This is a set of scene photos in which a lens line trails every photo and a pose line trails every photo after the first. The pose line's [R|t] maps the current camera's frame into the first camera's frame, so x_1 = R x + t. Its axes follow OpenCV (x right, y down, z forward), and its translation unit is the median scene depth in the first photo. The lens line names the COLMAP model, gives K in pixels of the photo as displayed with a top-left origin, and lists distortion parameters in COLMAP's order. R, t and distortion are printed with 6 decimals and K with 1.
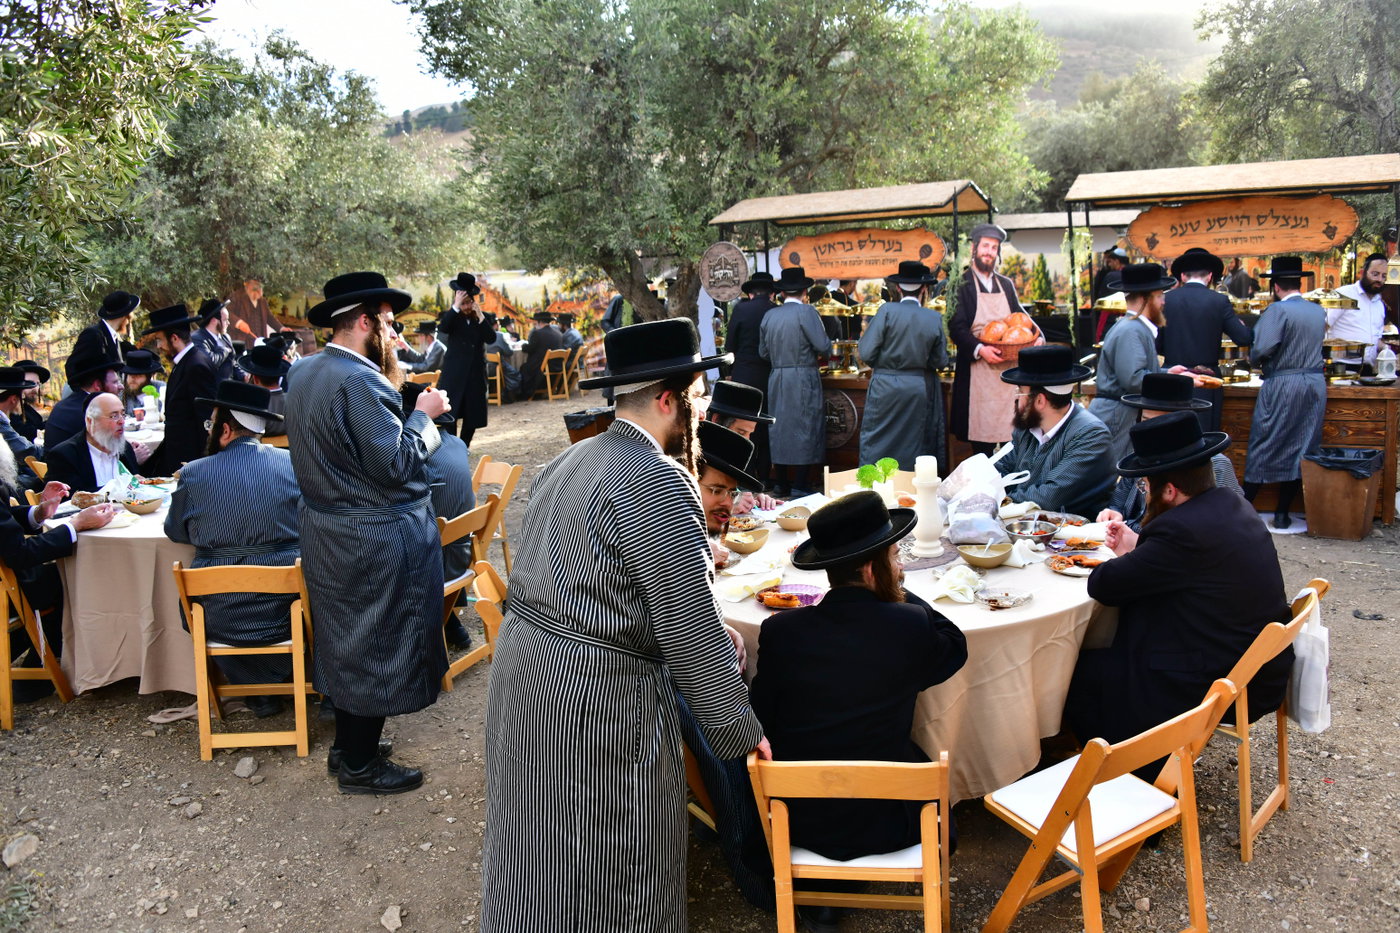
lens RADIAL K [[1121.0, 0, 712.7], [0, 1121.0, 472.8], [0, 0, 1]] dist [-0.138737, 0.060847]
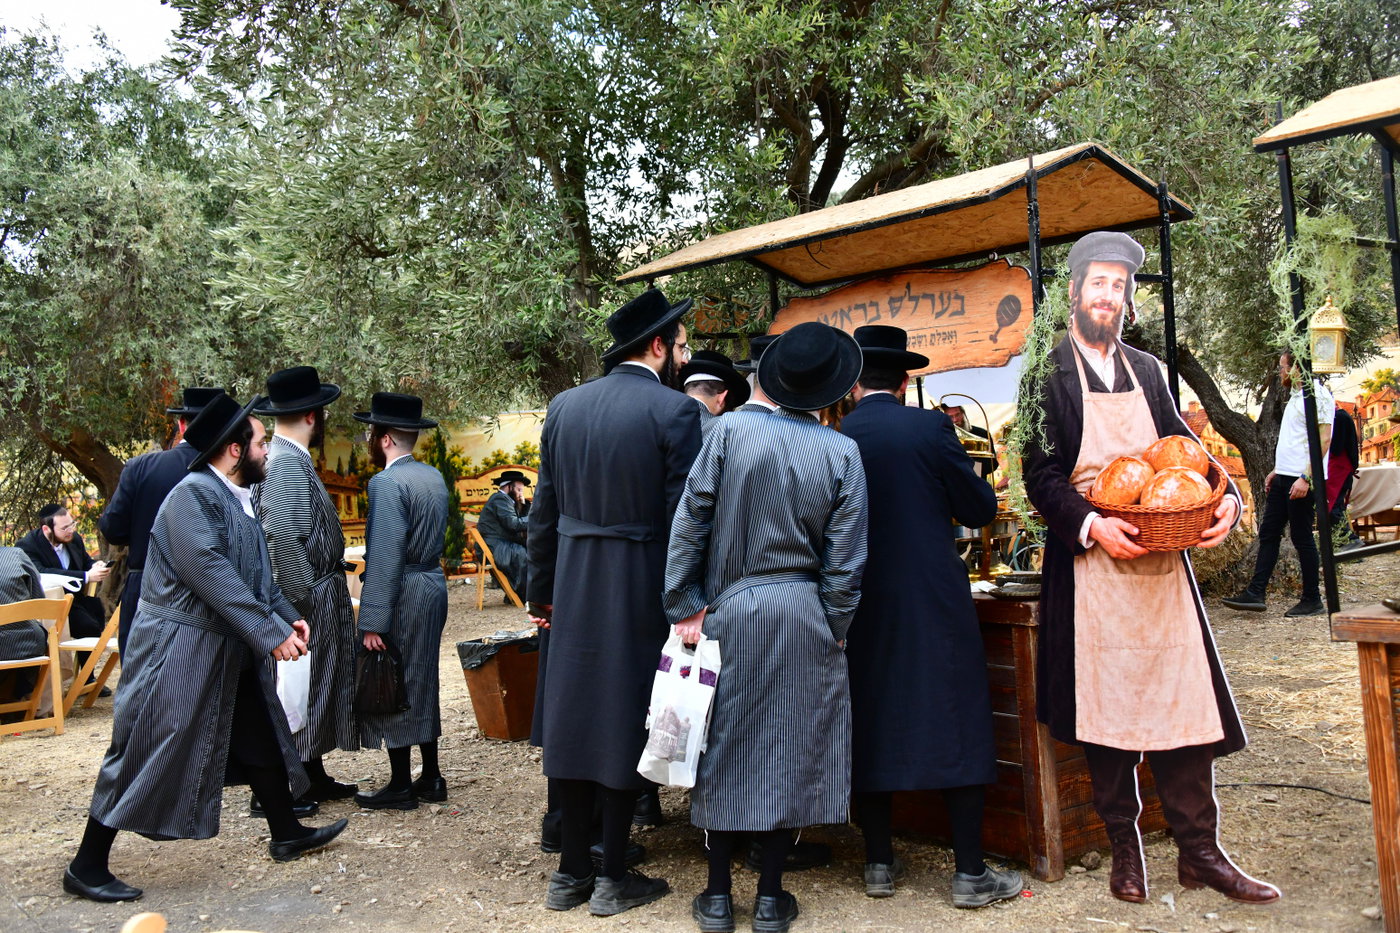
lens RADIAL K [[1508.4, 0, 702.1], [0, 1508.4, 463.8], [0, 0, 1]] dist [0.080797, 0.000000]
pose [[0.962004, -0.014247, -0.272664, 0.257132], [-0.024877, 0.989910, -0.139496, -0.050075], [0.271901, 0.140978, 0.951943, 0.407270]]
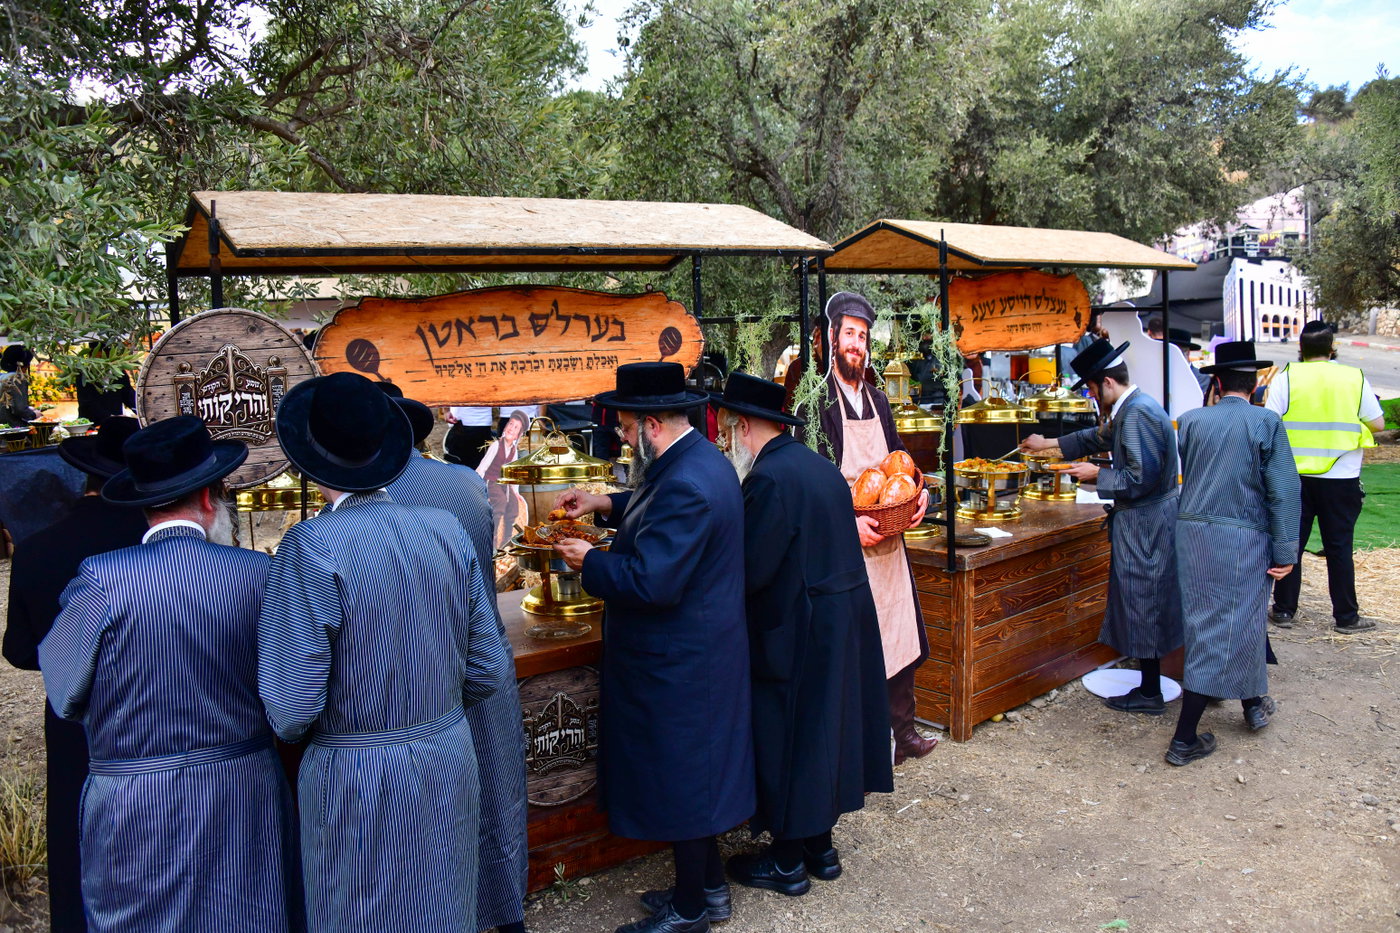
lens RADIAL K [[1121.0, 0, 693.0], [0, 1121.0, 459.9], [0, 0, 1]] dist [-0.138737, 0.060847]
pose [[0.309429, -0.092971, 0.946367, -0.295866], [0.167896, 0.984916, 0.041862, -0.179071], [-0.935983, 0.145938, 0.320371, 0.901899]]
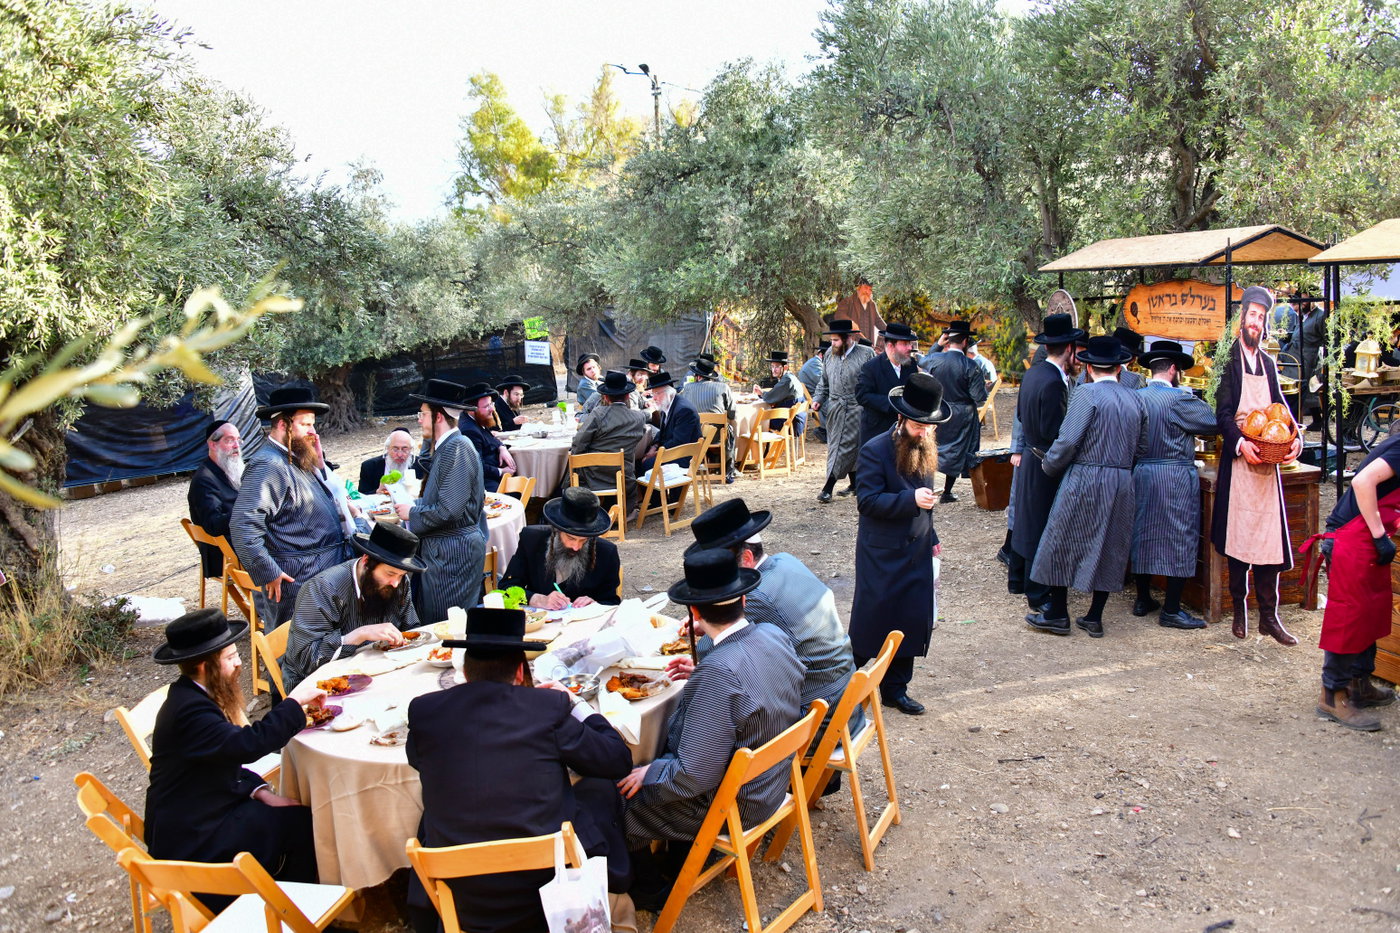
lens RADIAL K [[1121.0, 0, 701.9], [0, 1121.0, 472.8], [0, 0, 1]] dist [-0.138737, 0.060847]
pose [[0.721858, 0.112042, -0.682912, 0.499959], [-0.086263, 0.993678, 0.071845, -0.114258], [0.686644, 0.007048, 0.726959, 0.170836]]
